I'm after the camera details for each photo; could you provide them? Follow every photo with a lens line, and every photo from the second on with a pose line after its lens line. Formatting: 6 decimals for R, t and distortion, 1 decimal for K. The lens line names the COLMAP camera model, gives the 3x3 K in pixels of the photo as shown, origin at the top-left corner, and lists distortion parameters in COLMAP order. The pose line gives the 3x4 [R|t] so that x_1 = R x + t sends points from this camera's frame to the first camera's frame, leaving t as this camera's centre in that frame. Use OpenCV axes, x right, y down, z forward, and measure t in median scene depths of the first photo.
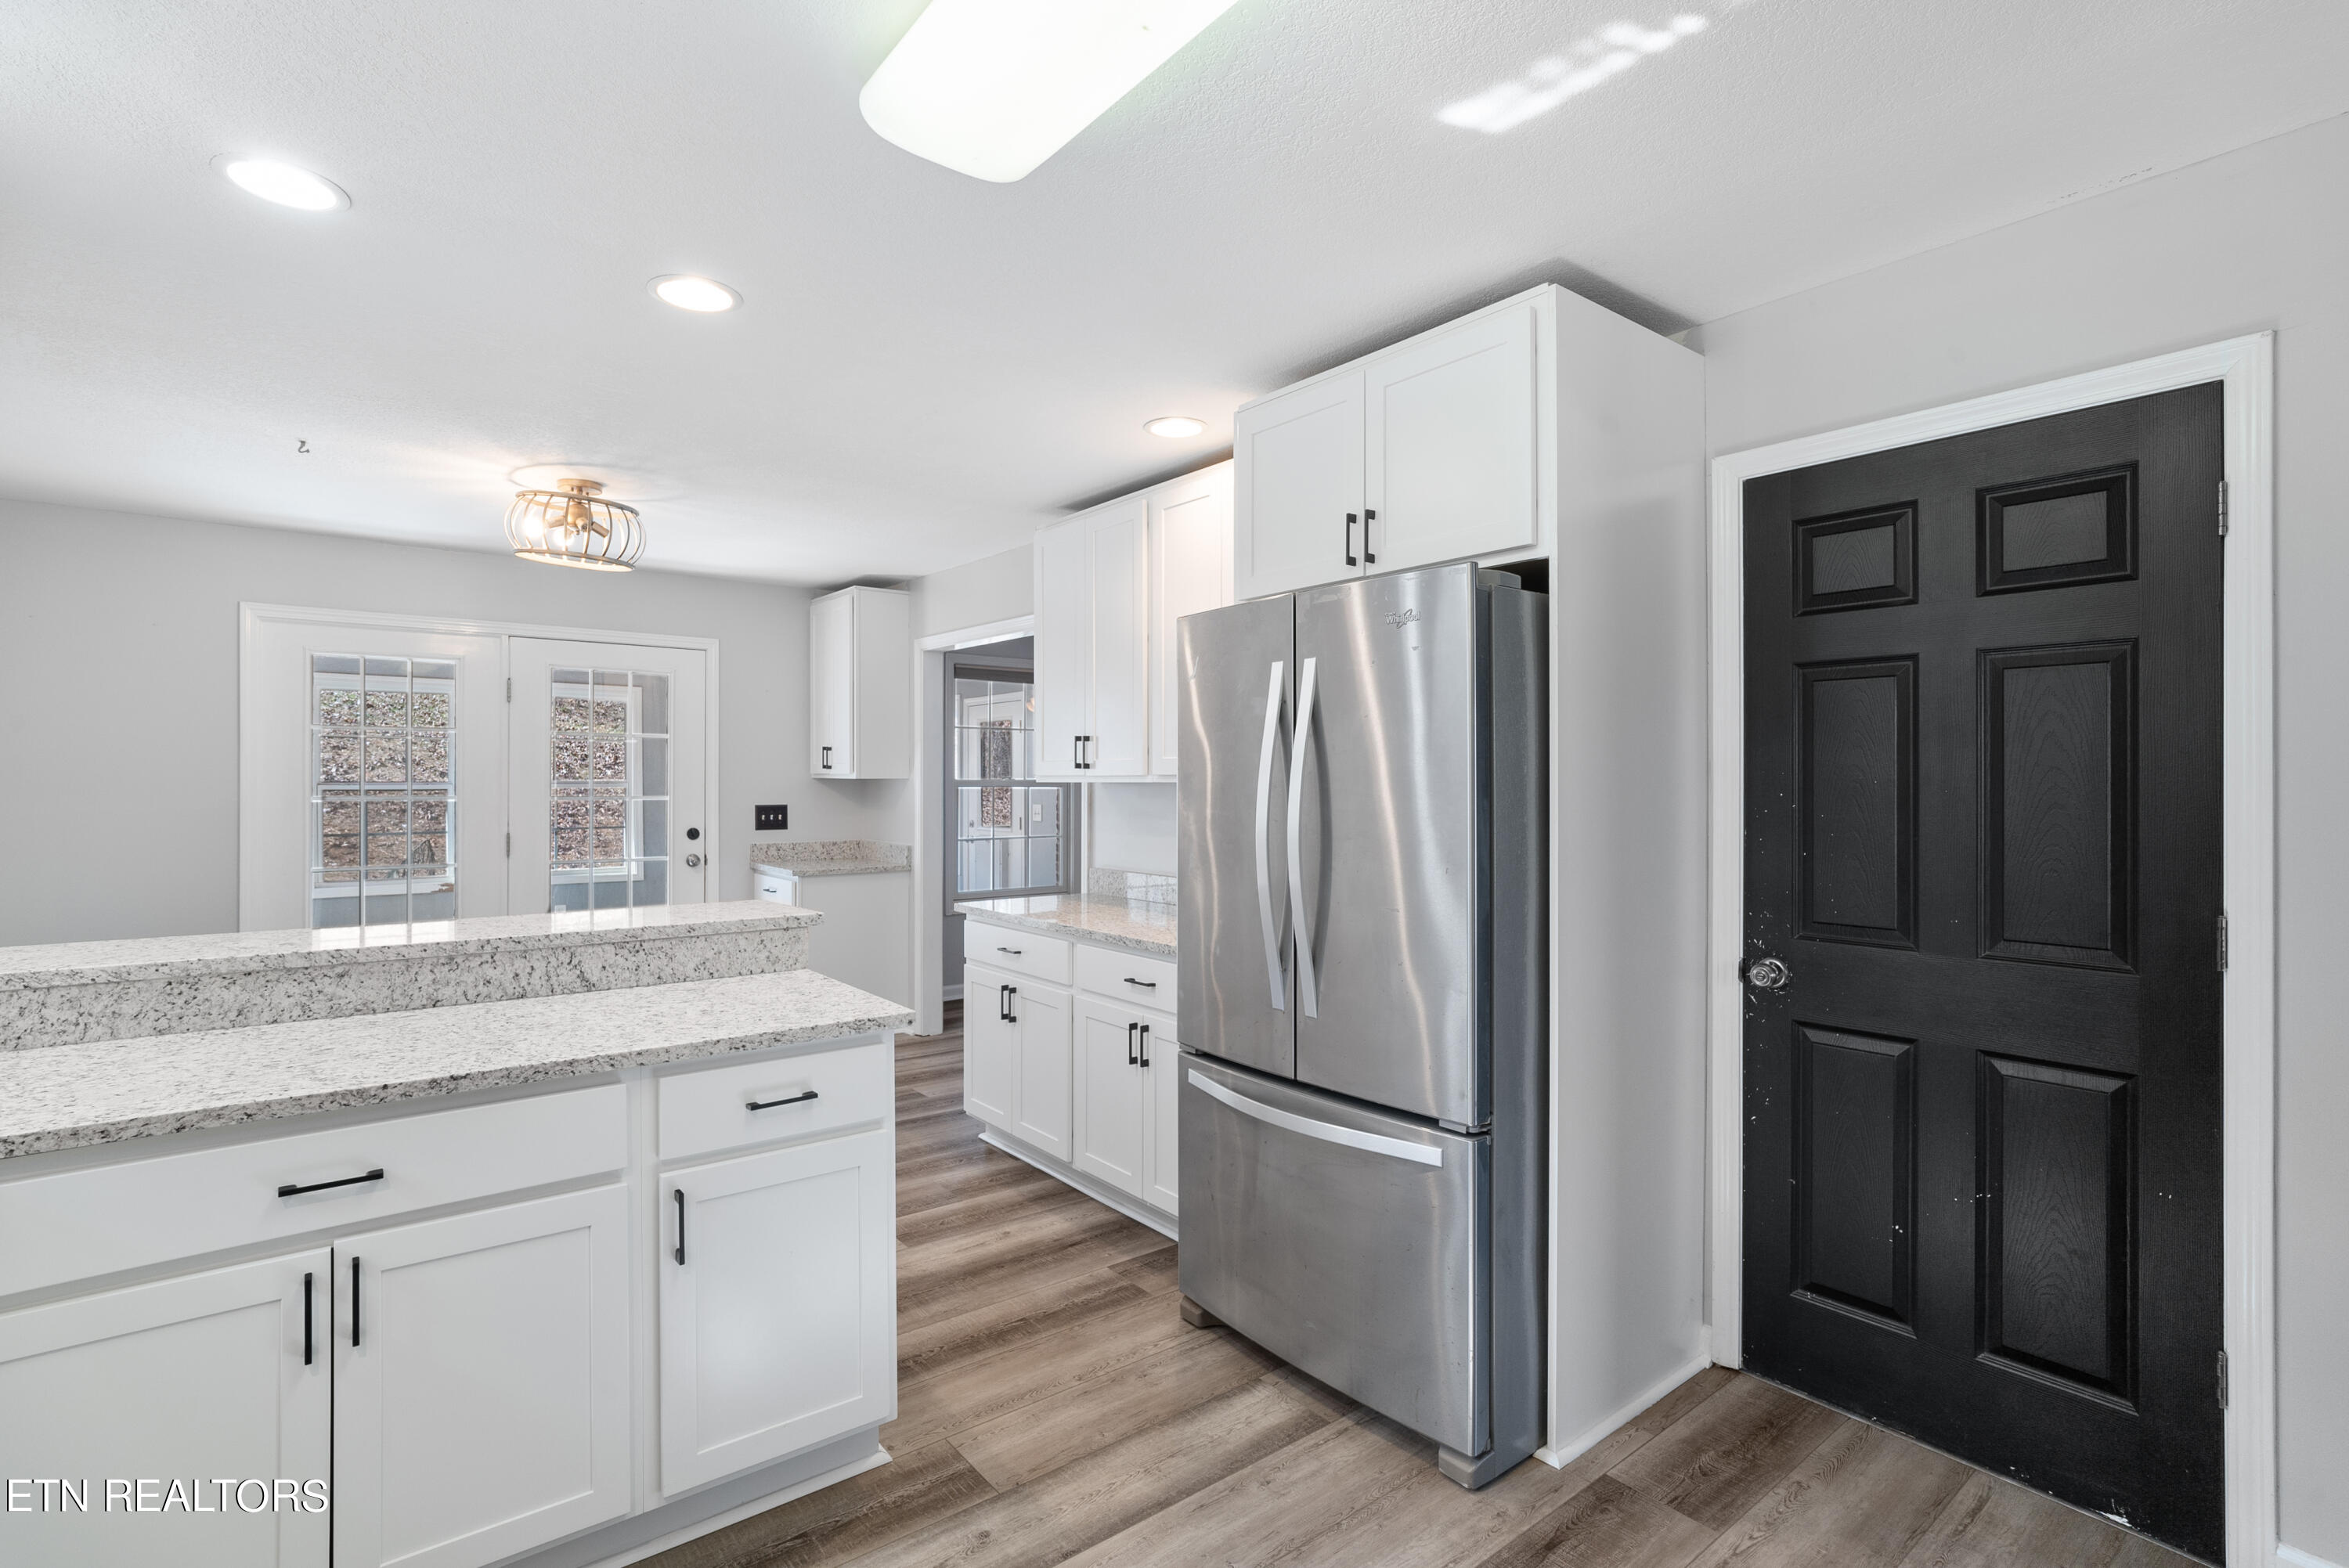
lens RADIAL K [[1106.7, 0, 1174.5], [0, 1106.7, 784.0], [0, 0, 1]] dist [0.001413, 0.000290]
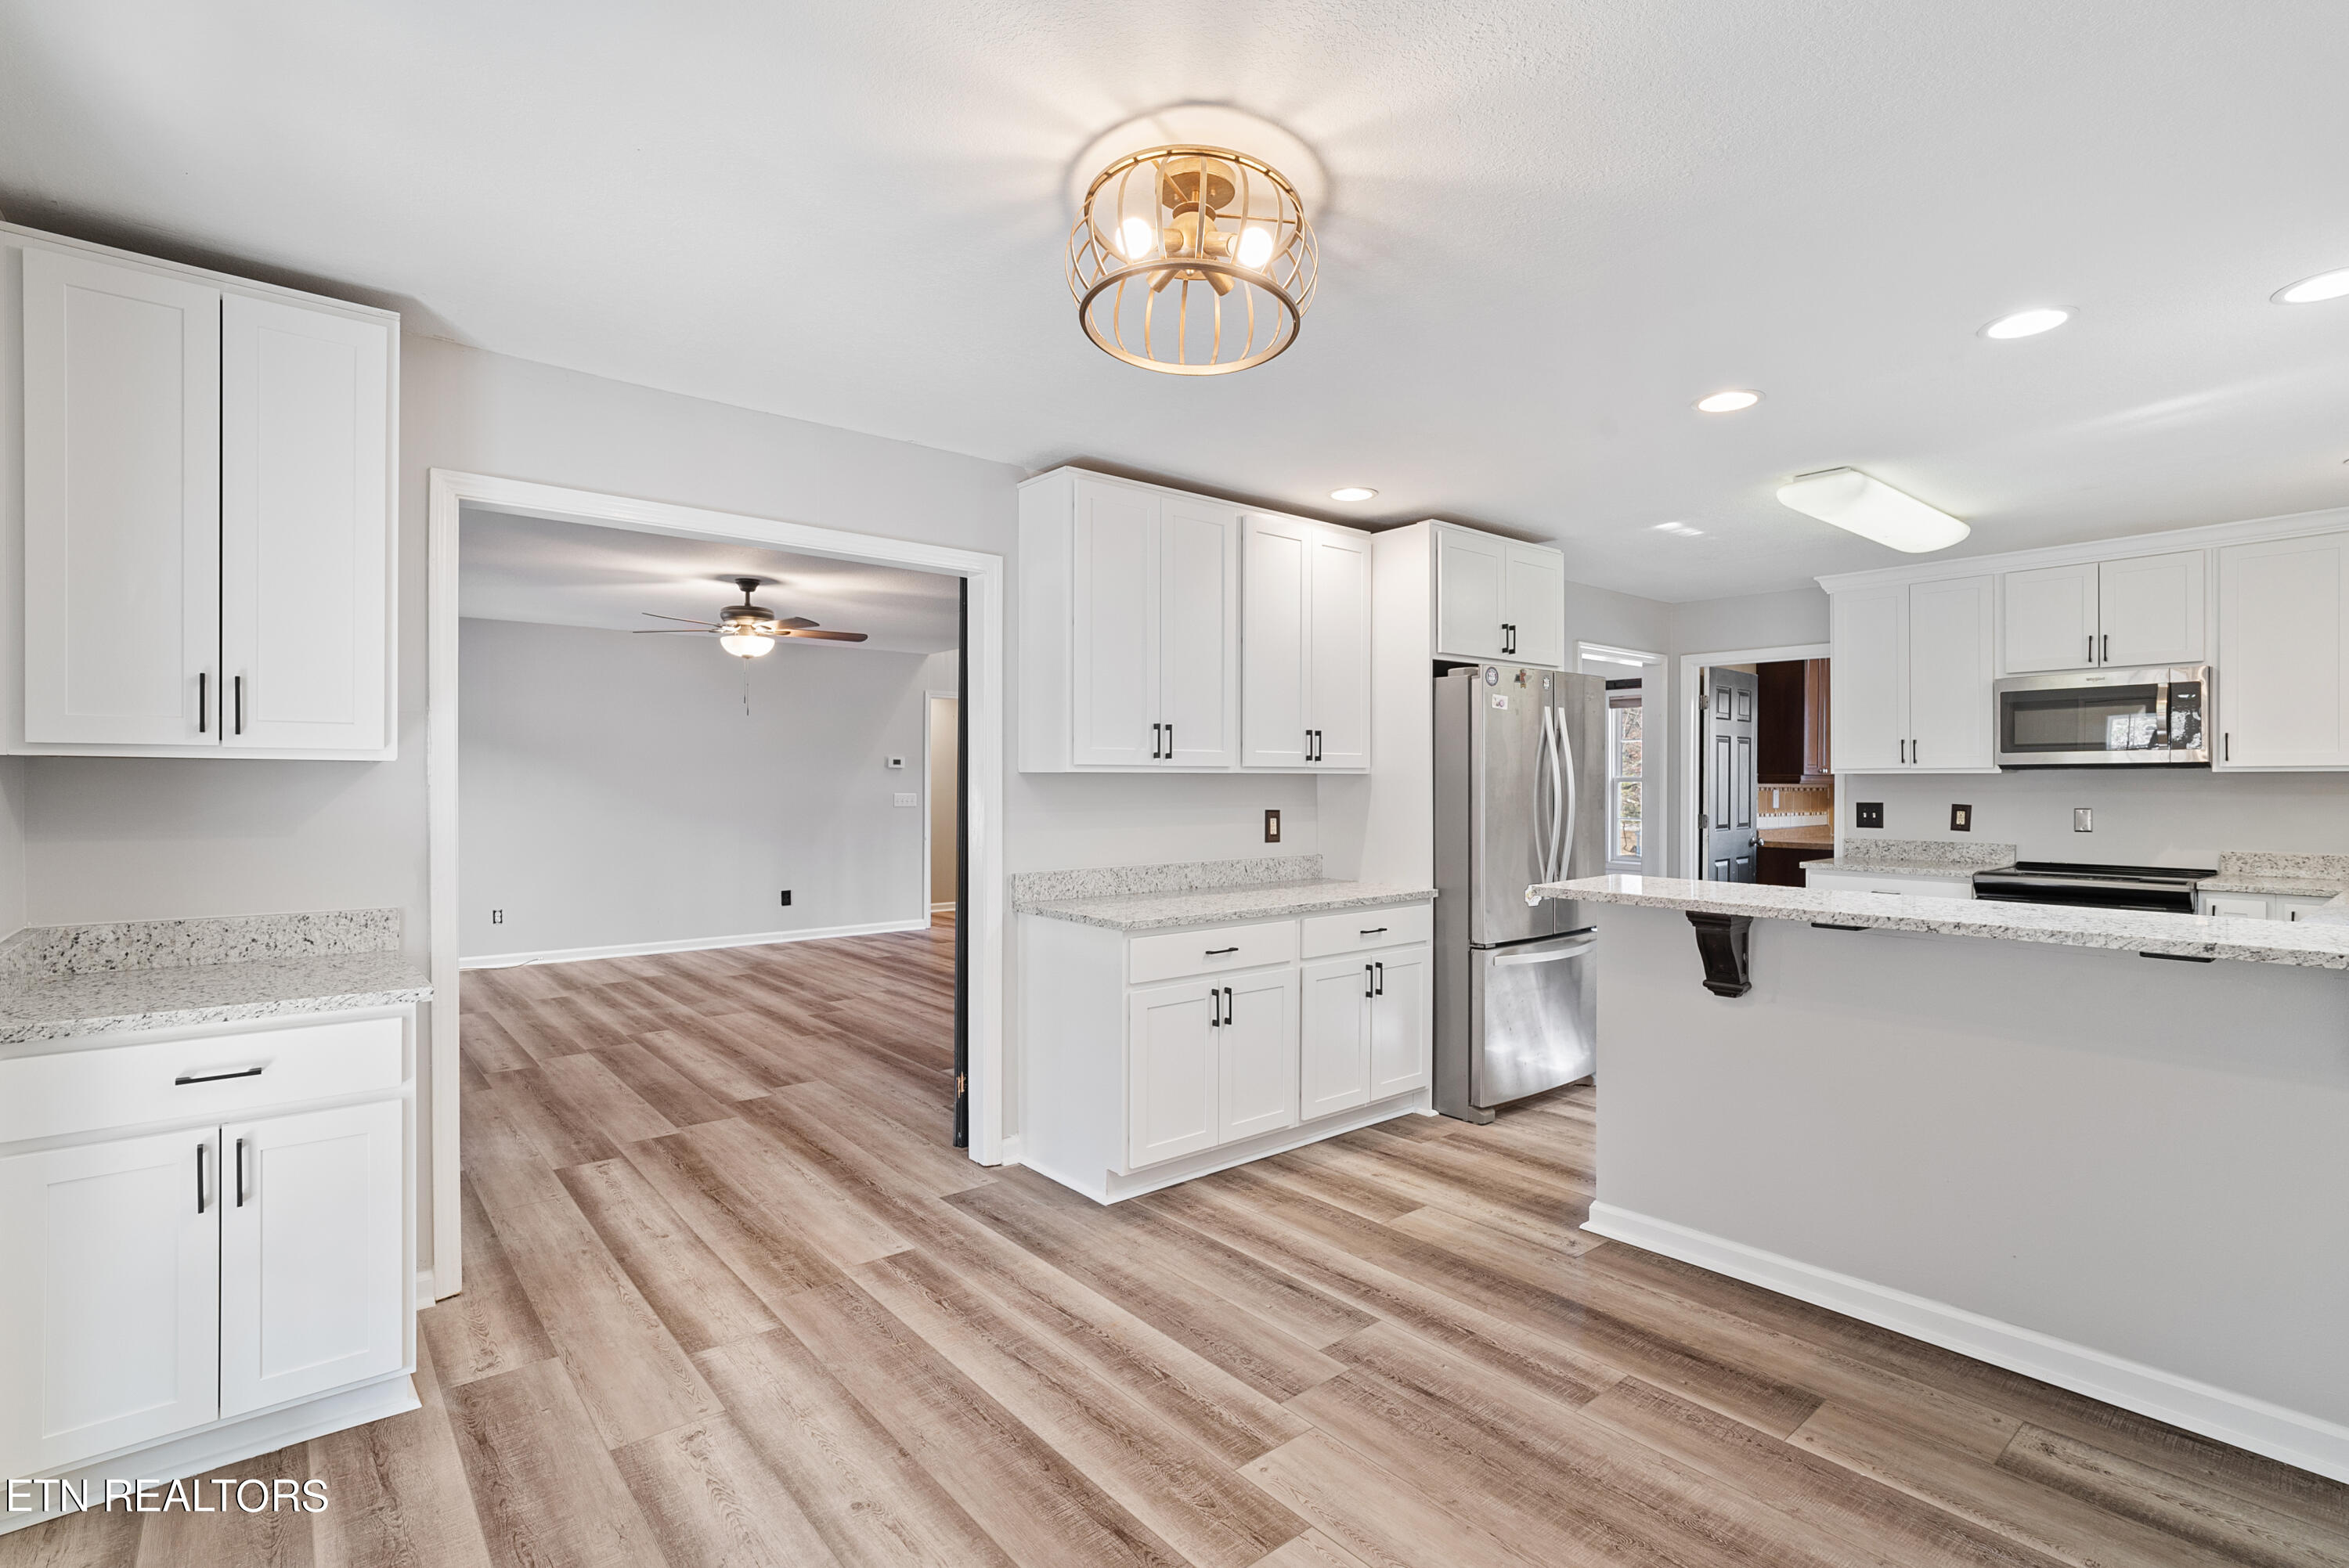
lens RADIAL K [[1117.6, 0, 1174.5], [0, 1117.6, 784.0], [0, 0, 1]] dist [-0.011933, 0.000736]
pose [[-0.024846, -0.006015, 0.999673, -1.120475], [0.001585, 0.999980, 0.006056, 0.002424], [-0.999690, 0.001735, -0.024836, 1.082521]]
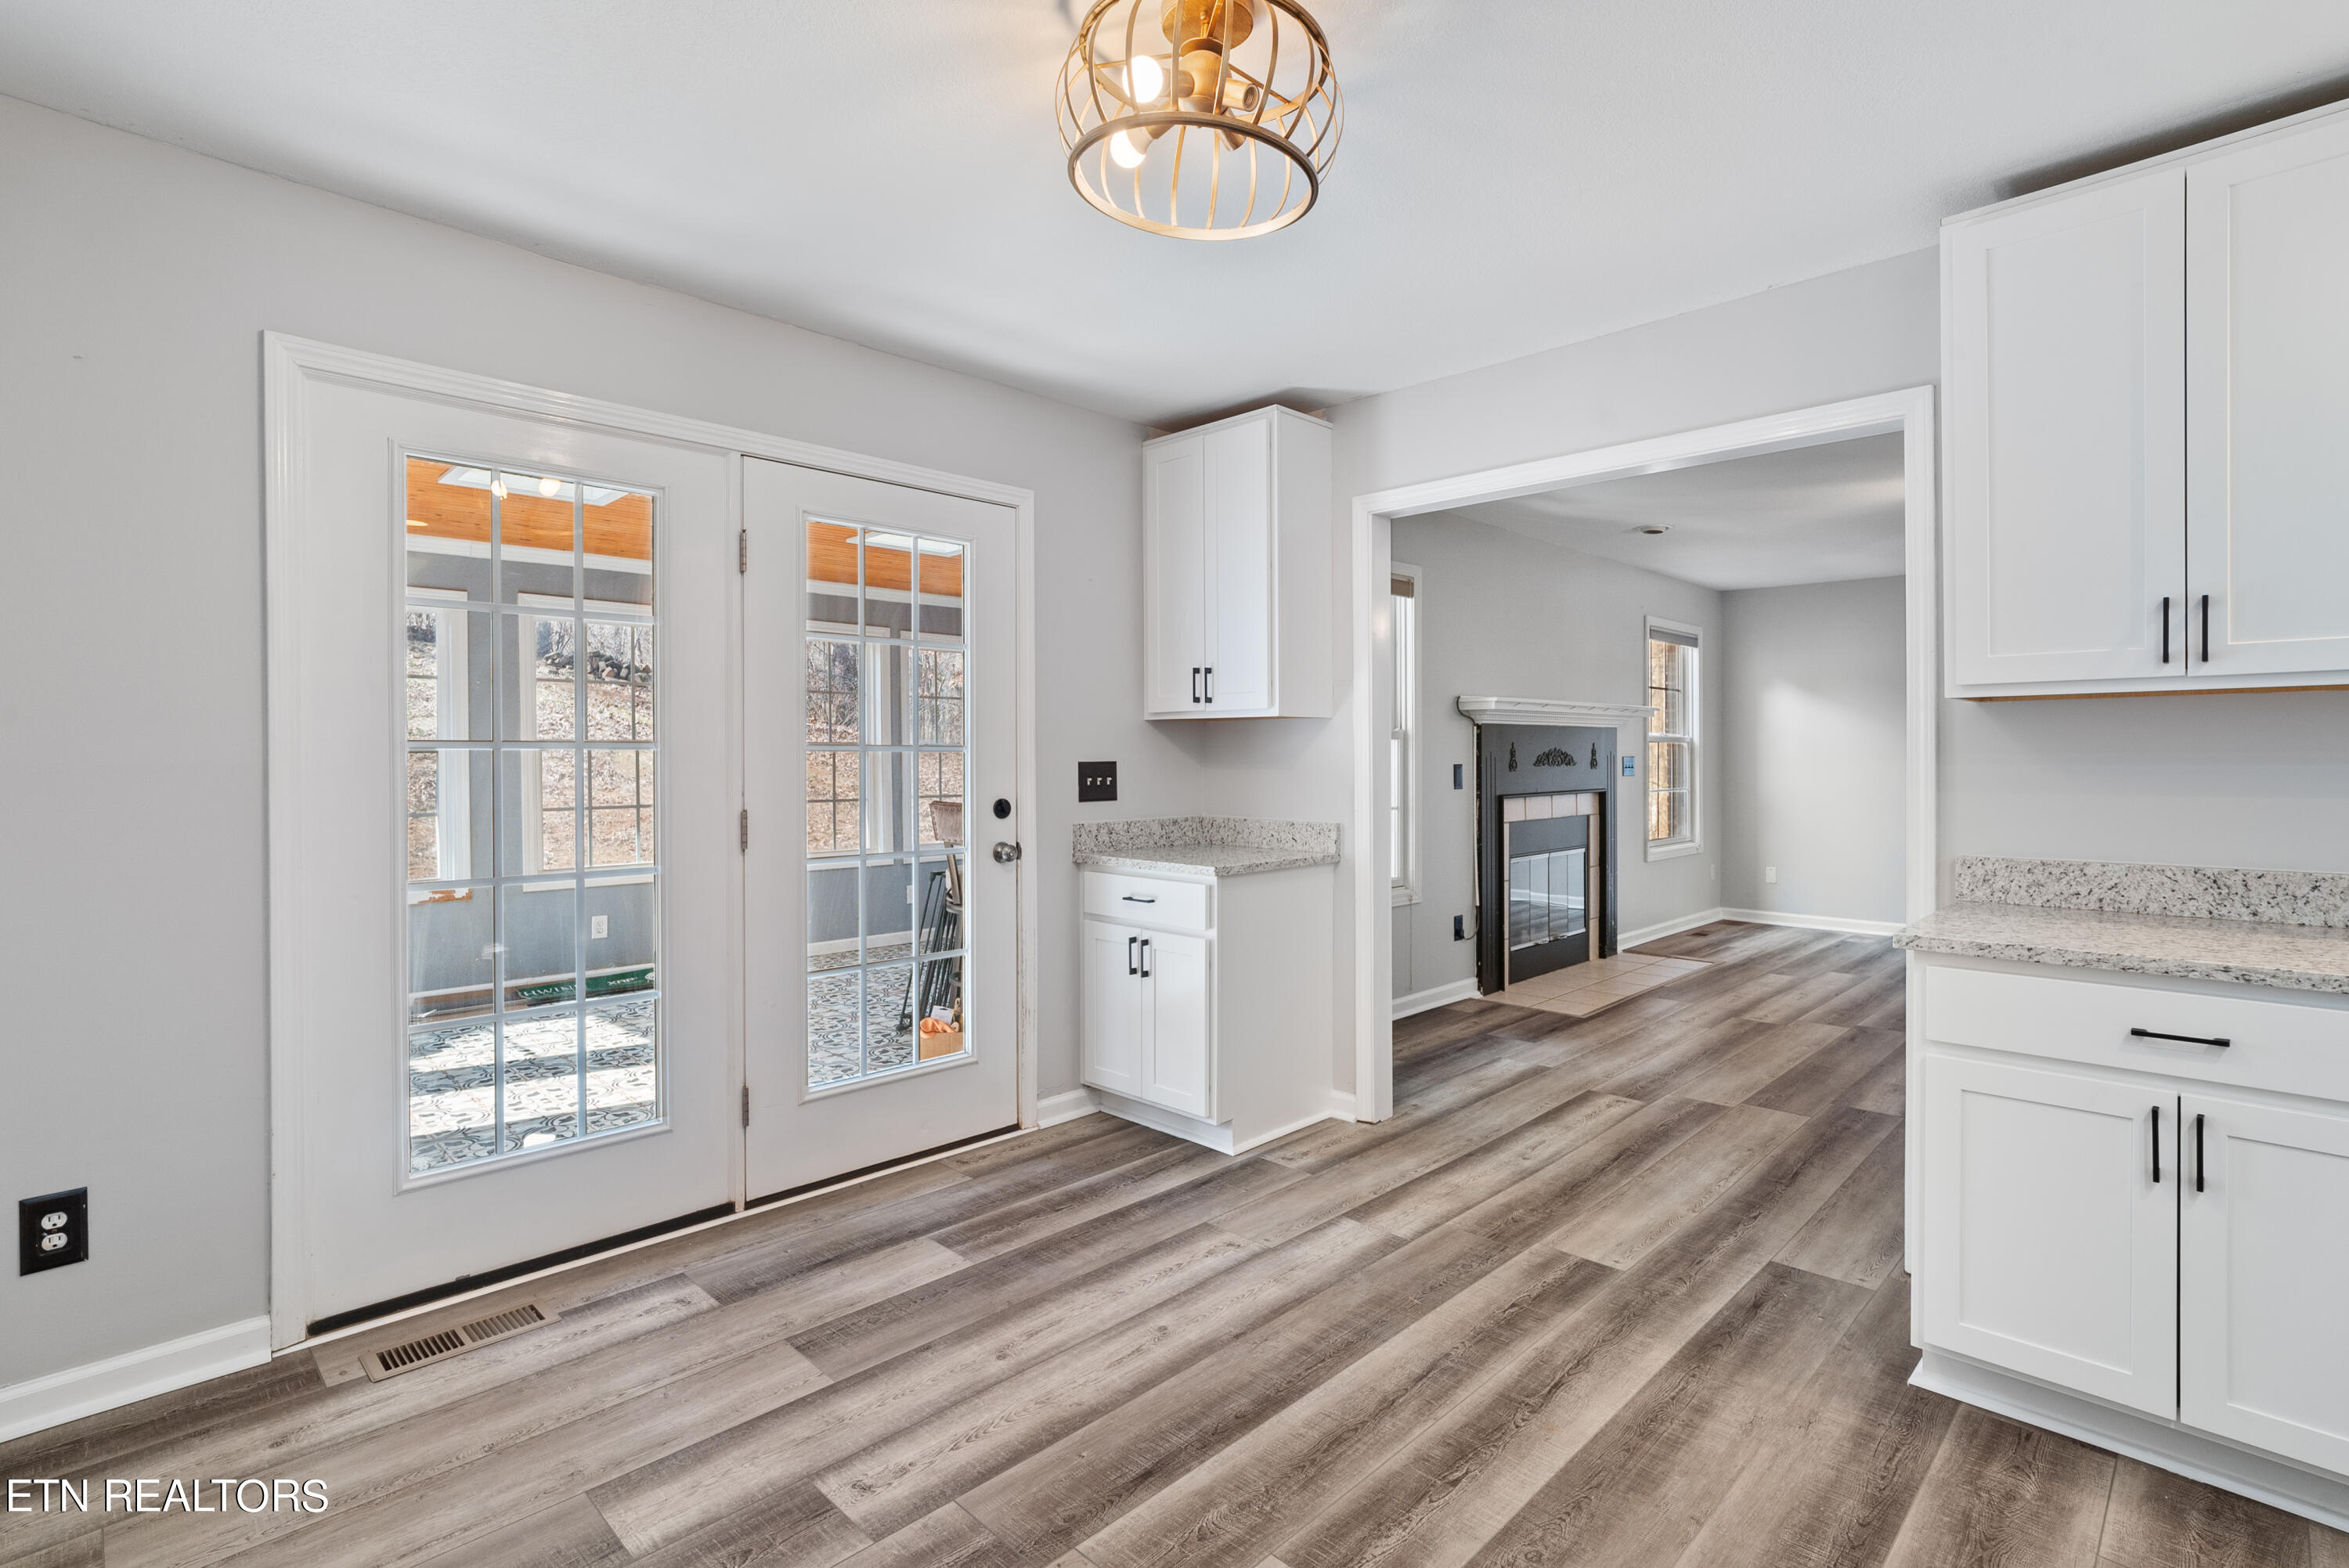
lens RADIAL K [[1117.6, 0, 1174.5], [0, 1117.6, 784.0], [0, 0, 1]] dist [-0.011933, 0.000736]
pose [[0.993744, -0.008893, 0.111330, -0.629774], [0.006730, 0.999782, 0.019786, 0.031037], [-0.111482, -0.018913, 0.993587, 0.581122]]
